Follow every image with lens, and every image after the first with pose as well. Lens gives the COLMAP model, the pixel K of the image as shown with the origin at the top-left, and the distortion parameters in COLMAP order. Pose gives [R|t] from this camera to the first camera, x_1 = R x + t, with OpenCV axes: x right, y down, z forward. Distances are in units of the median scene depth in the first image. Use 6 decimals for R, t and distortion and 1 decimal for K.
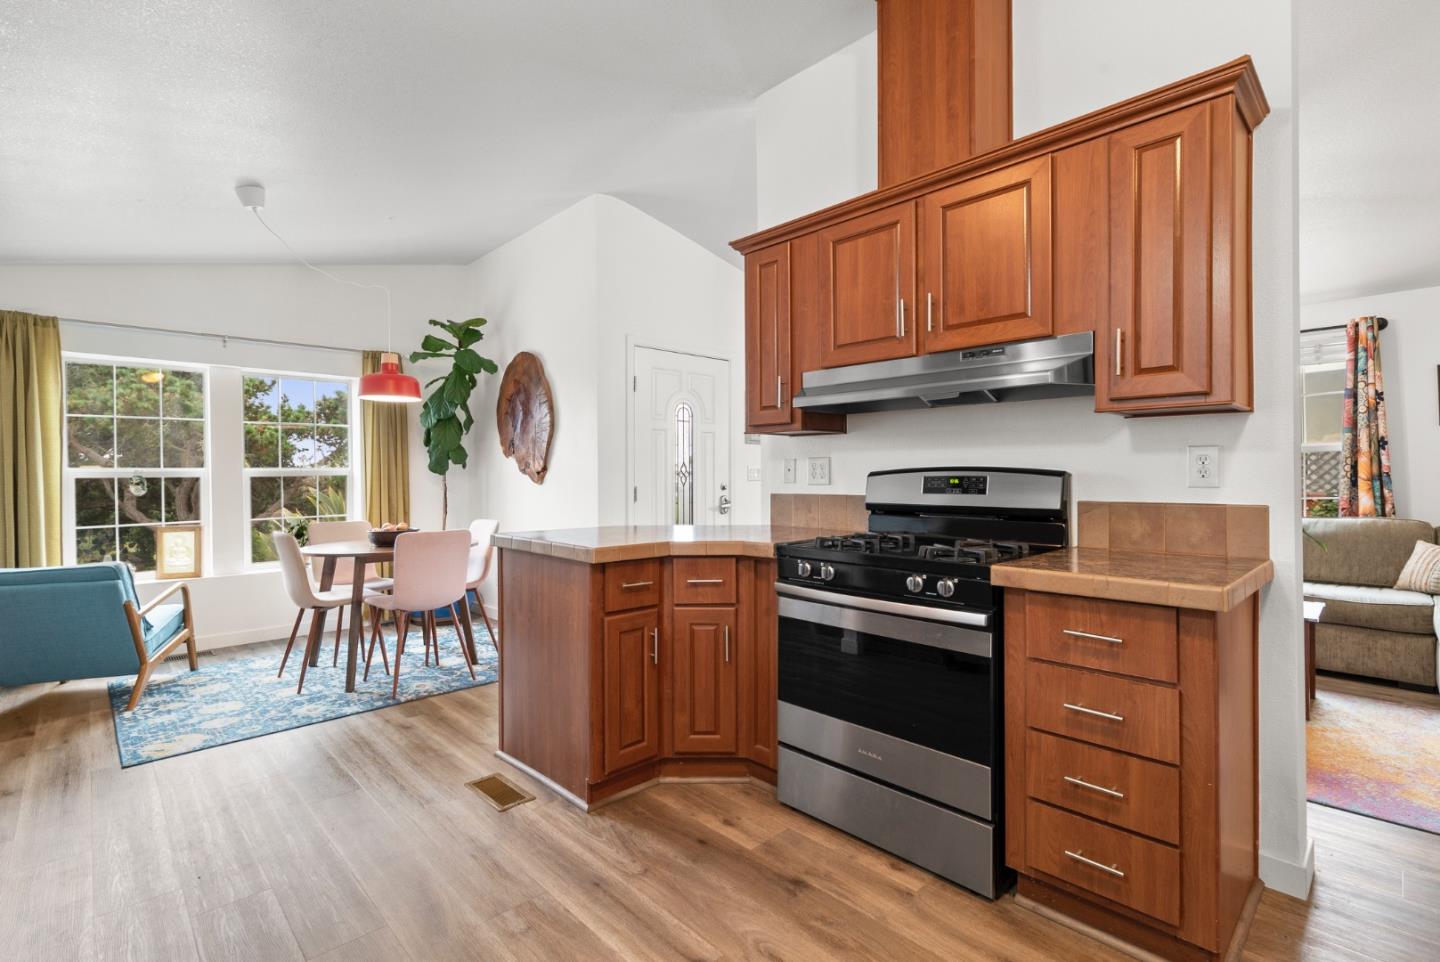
lens RADIAL K [[655.9, 0, 720.0], [0, 655.9, 481.0], [0, 0, 1]] dist [-0.003421, 0.000451]
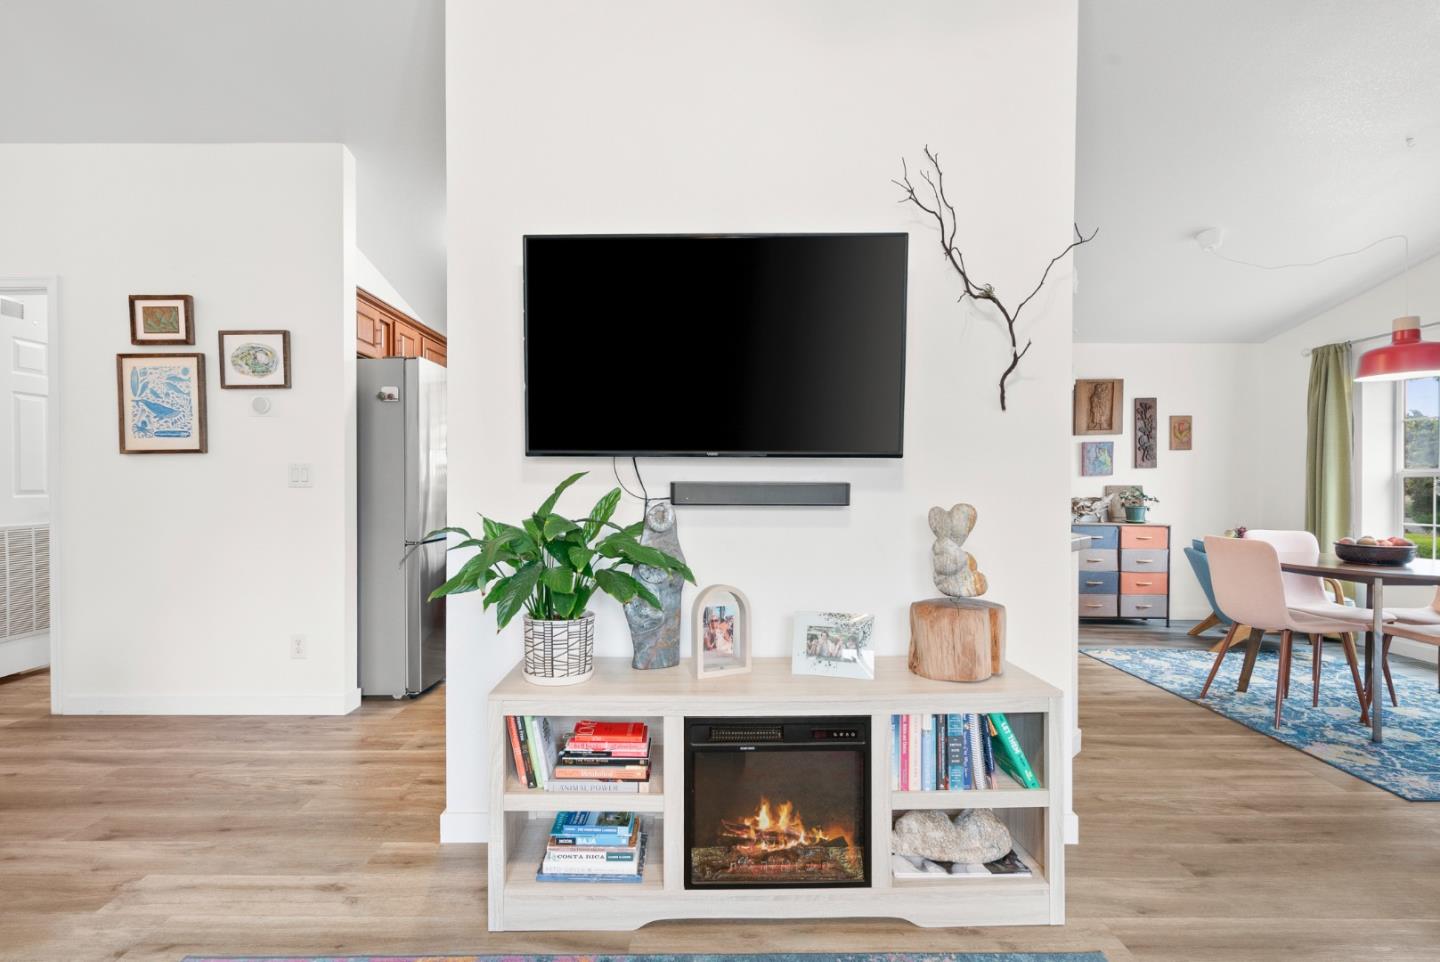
lens RADIAL K [[702.7, 0, 720.0], [0, 702.7, 481.0], [0, 0, 1]] dist [-0.003477, -0.000171]
pose [[-0.672632, 0.006900, -0.739945, 0.689041], [-0.002282, 0.999932, 0.011399, -0.010881], [0.739974, 0.009356, -0.672571, 1.012312]]
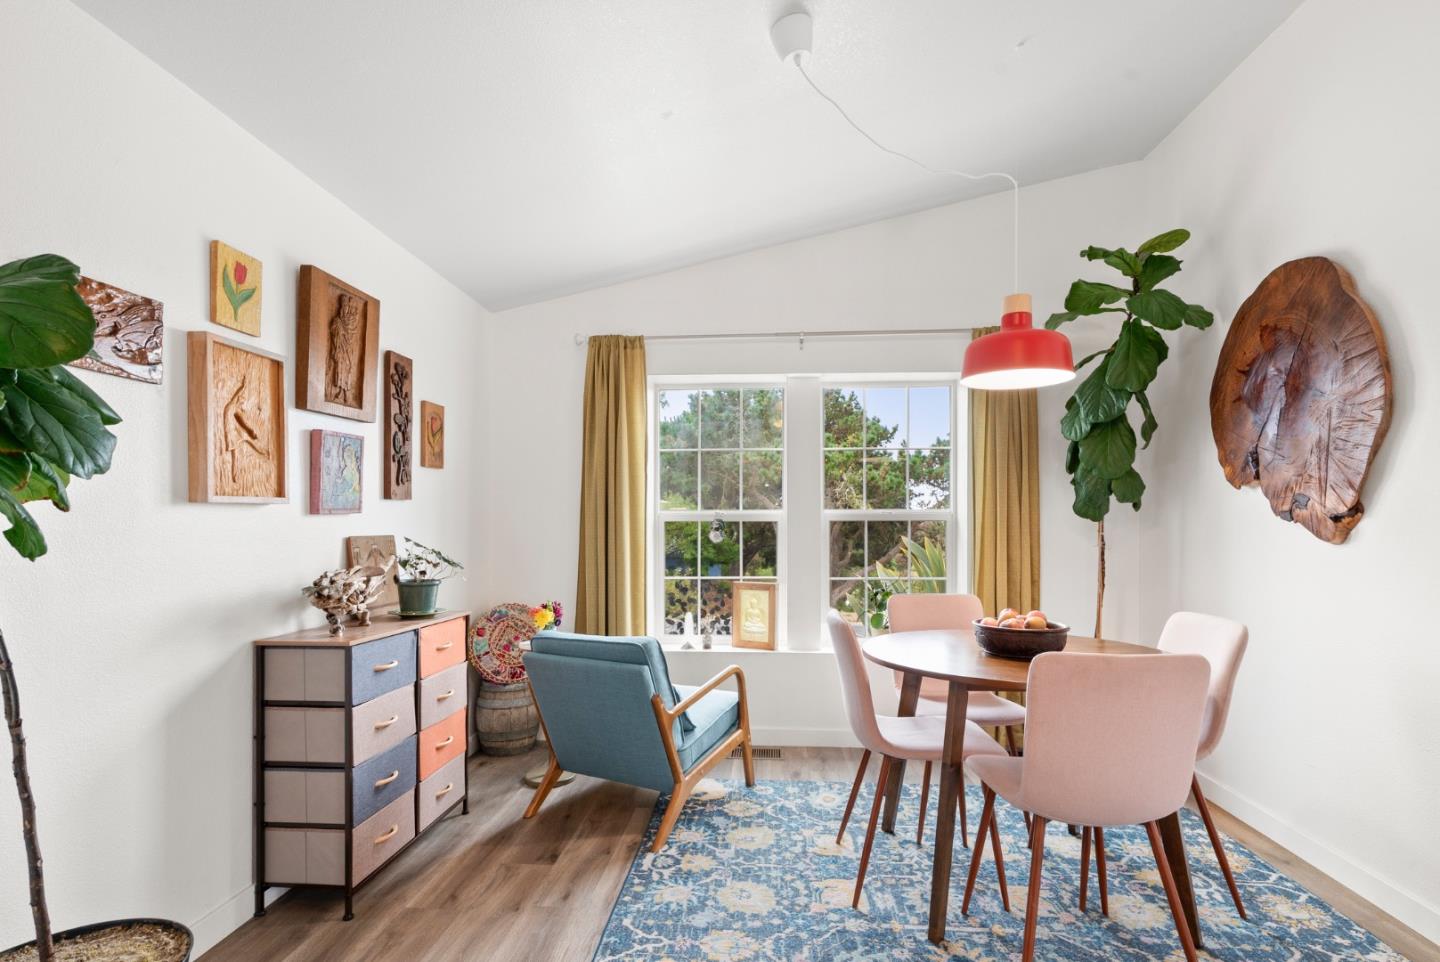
lens RADIAL K [[711.0, 0, 721.4], [0, 711.0, 520.5], [0, 0, 1]] dist [0.002140, 0.000158]
pose [[0.665714, 0.007864, -0.746165, -0.235528], [-0.014984, 0.999884, -0.002830, -0.004421], [0.746056, 0.013065, 0.665755, 0.446336]]
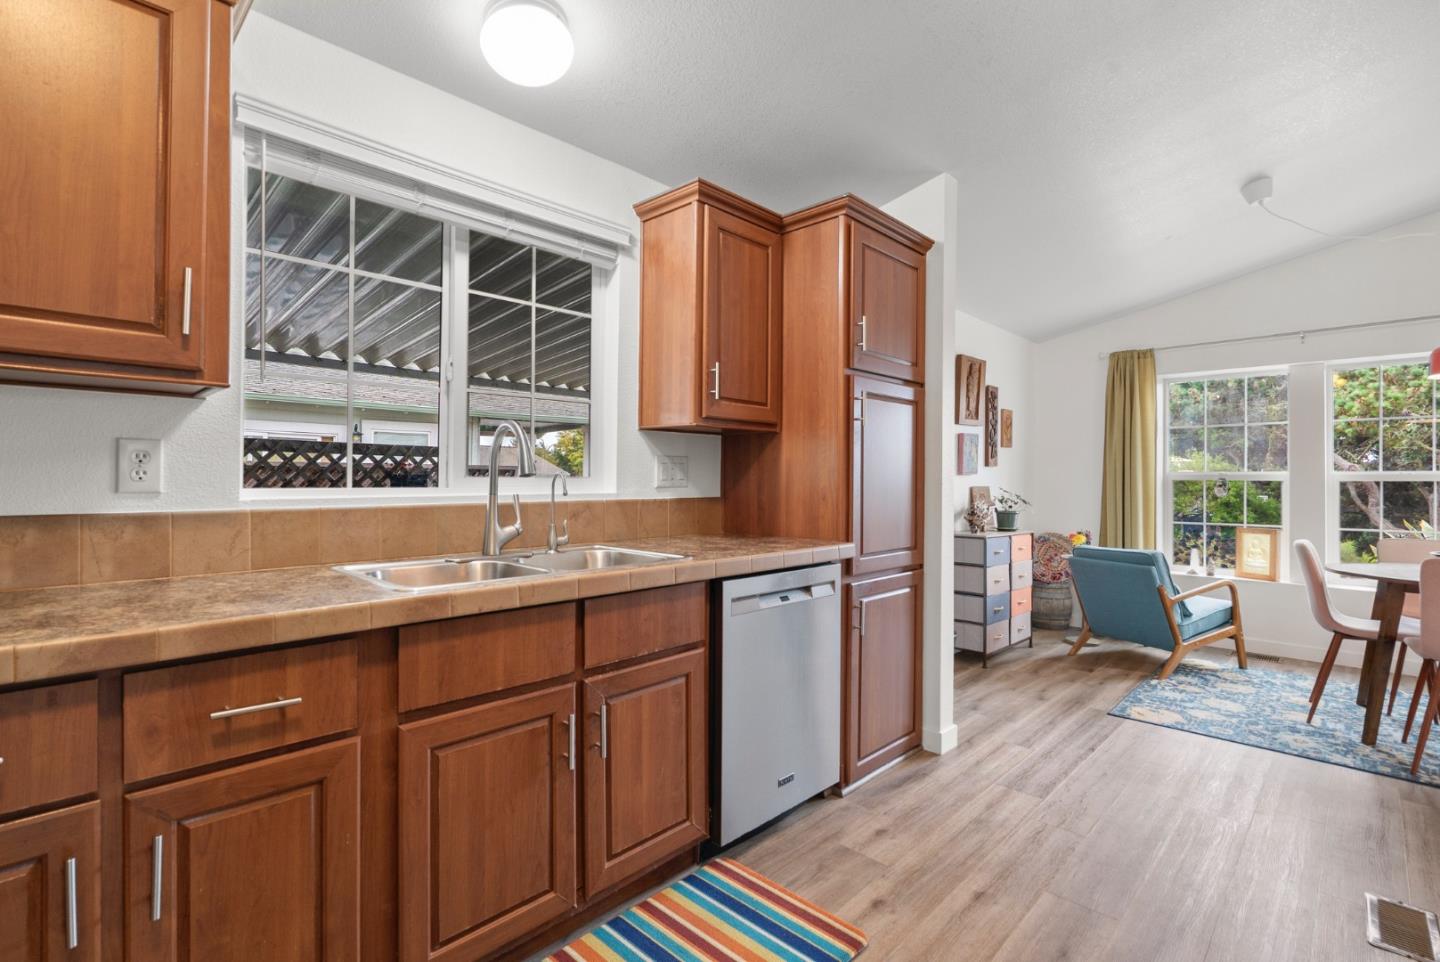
lens RADIAL K [[667.4, 0, 720.0], [0, 667.4, 481.0], [0, 0, 1]] dist [-0.003260, -0.000058]
pose [[0.037574, 0.009847, -0.999245, 0.204345], [-0.016286, 0.999825, 0.009241, -0.000029], [0.999161, 0.015927, 0.037728, 0.141857]]
